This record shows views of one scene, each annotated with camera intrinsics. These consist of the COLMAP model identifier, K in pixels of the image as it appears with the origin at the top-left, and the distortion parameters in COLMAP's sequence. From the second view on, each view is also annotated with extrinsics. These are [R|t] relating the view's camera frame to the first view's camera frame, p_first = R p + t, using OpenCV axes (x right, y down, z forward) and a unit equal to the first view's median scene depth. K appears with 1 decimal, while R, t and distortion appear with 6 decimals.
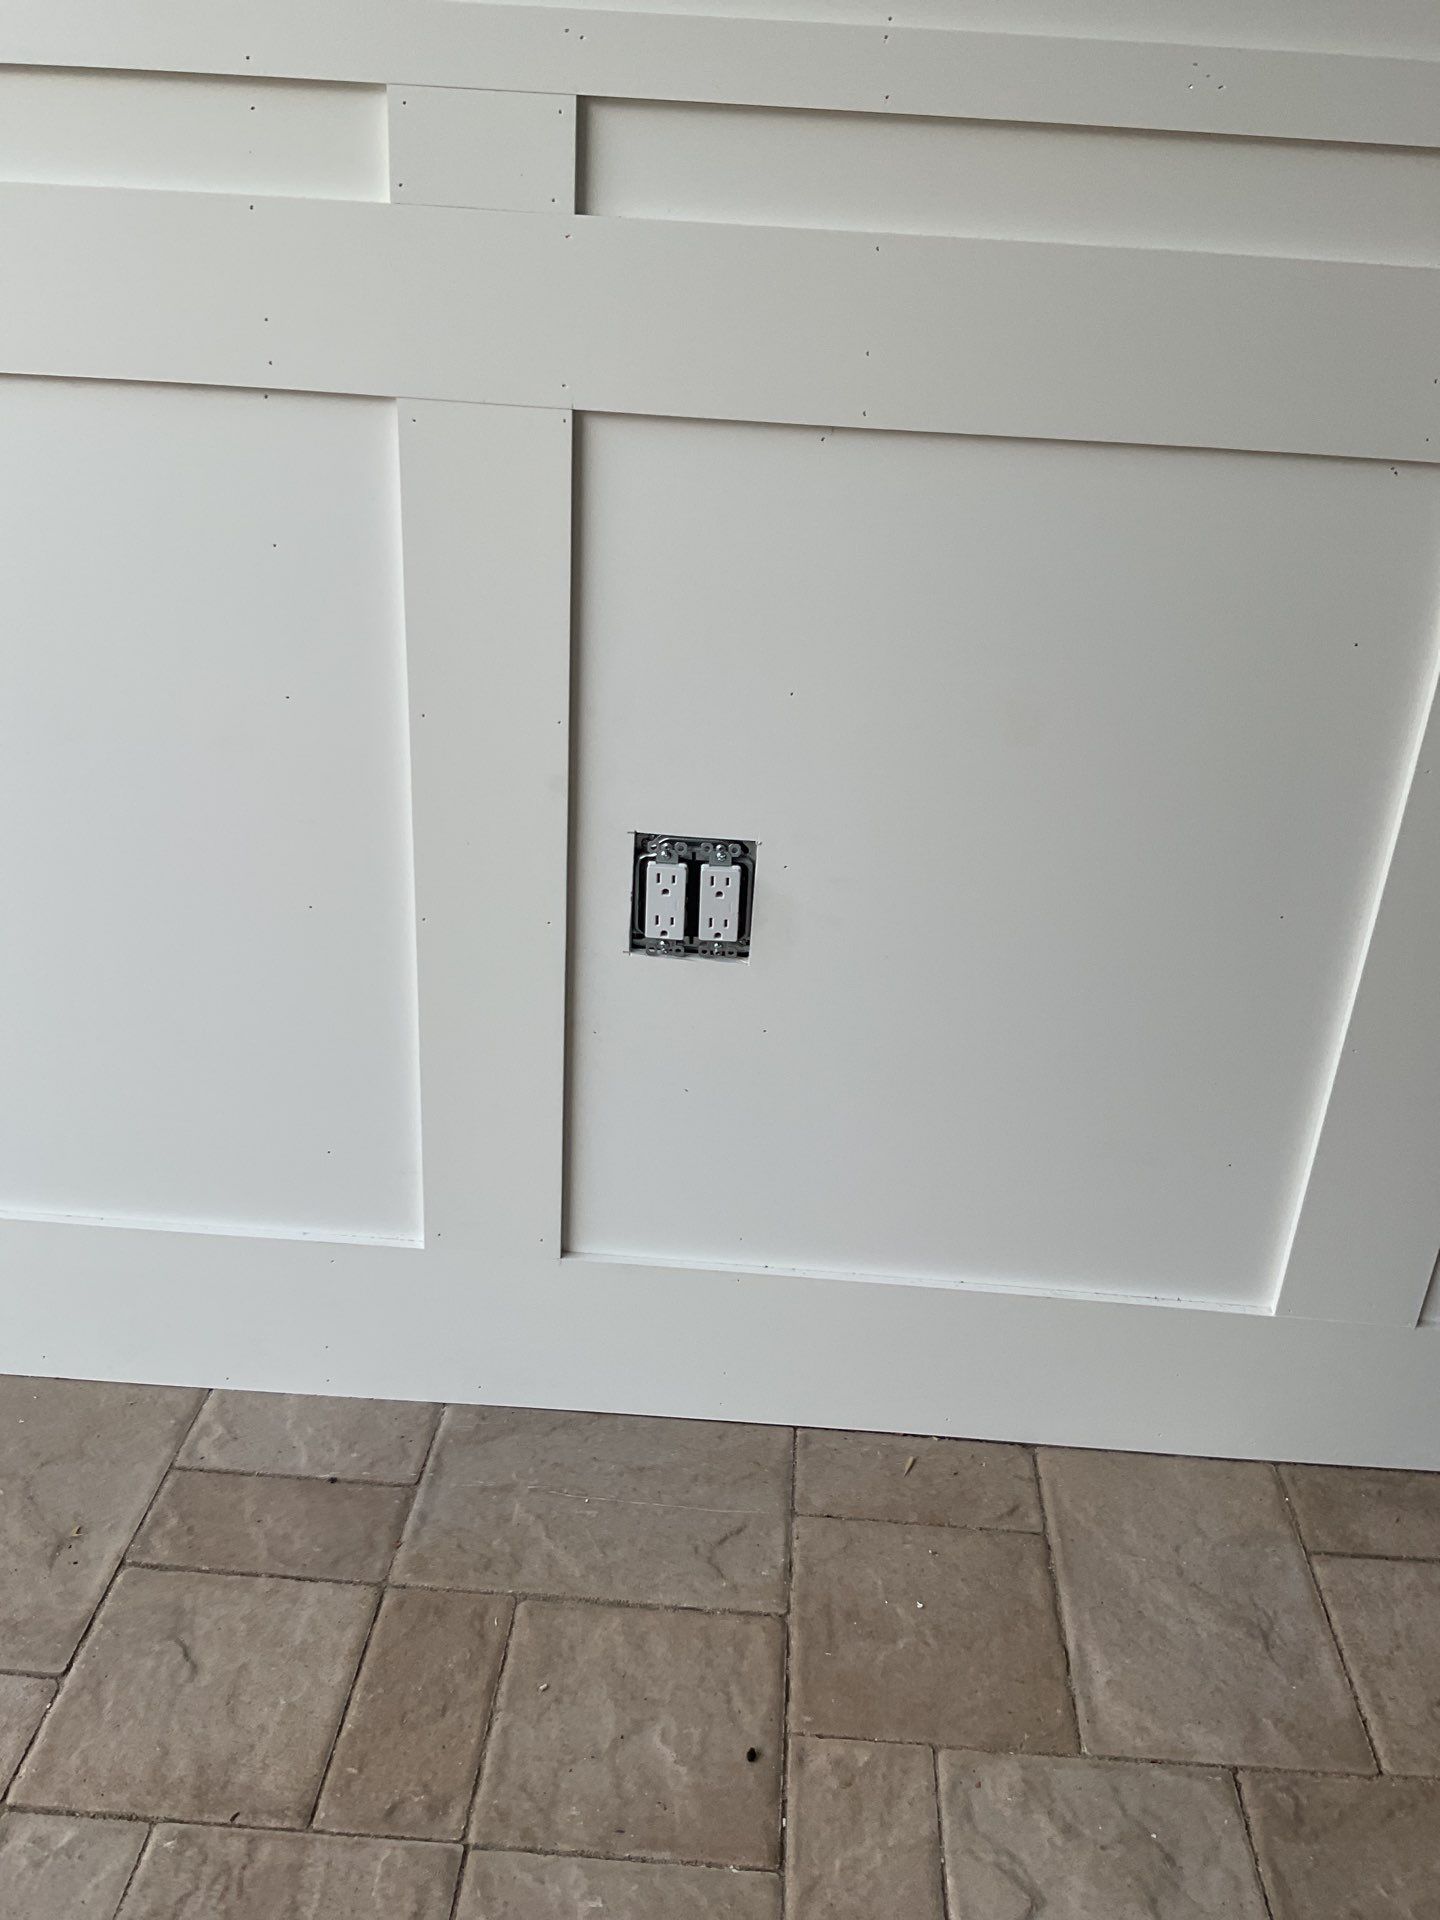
lens RADIAL K [[1628.1, 0, 720.0], [0, 1628.1, 960.0], [0, 0, 1]] dist [0.098018, -0.220059]
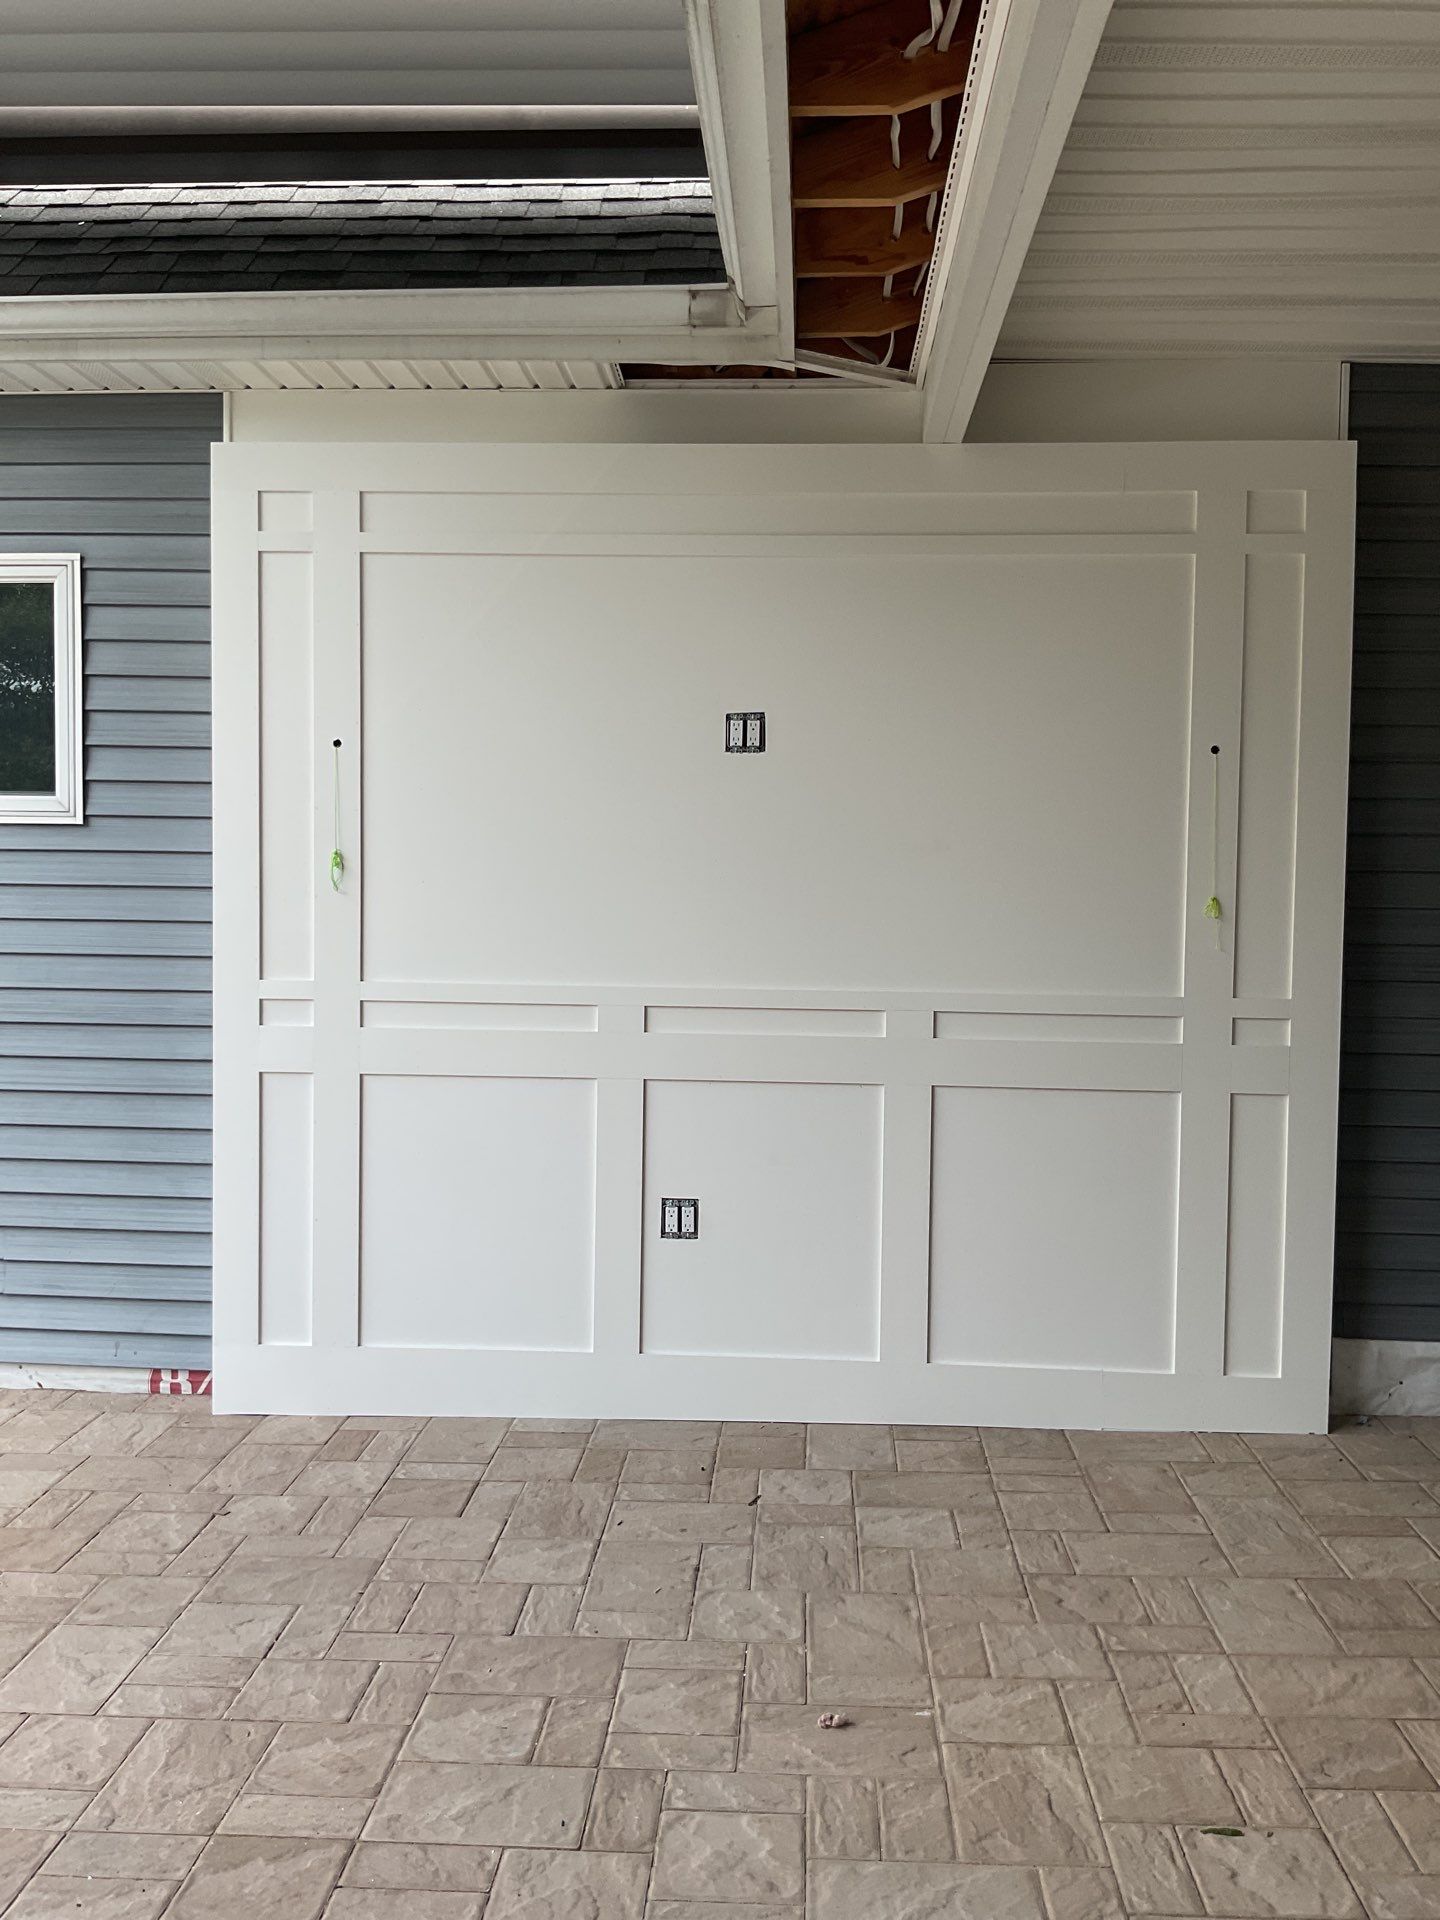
lens RADIAL K [[1628.1, 0, 720.0], [0, 1628.1, 960.0], [0, 0, 1]] dist [0.098018, -0.220059]
pose [[0.999281, -0.037564, -0.005094, 0.100783], [0.032827, 0.924705, -0.379266, 0.732916], [0.018957, 0.378827, 0.925274, -2.248190]]
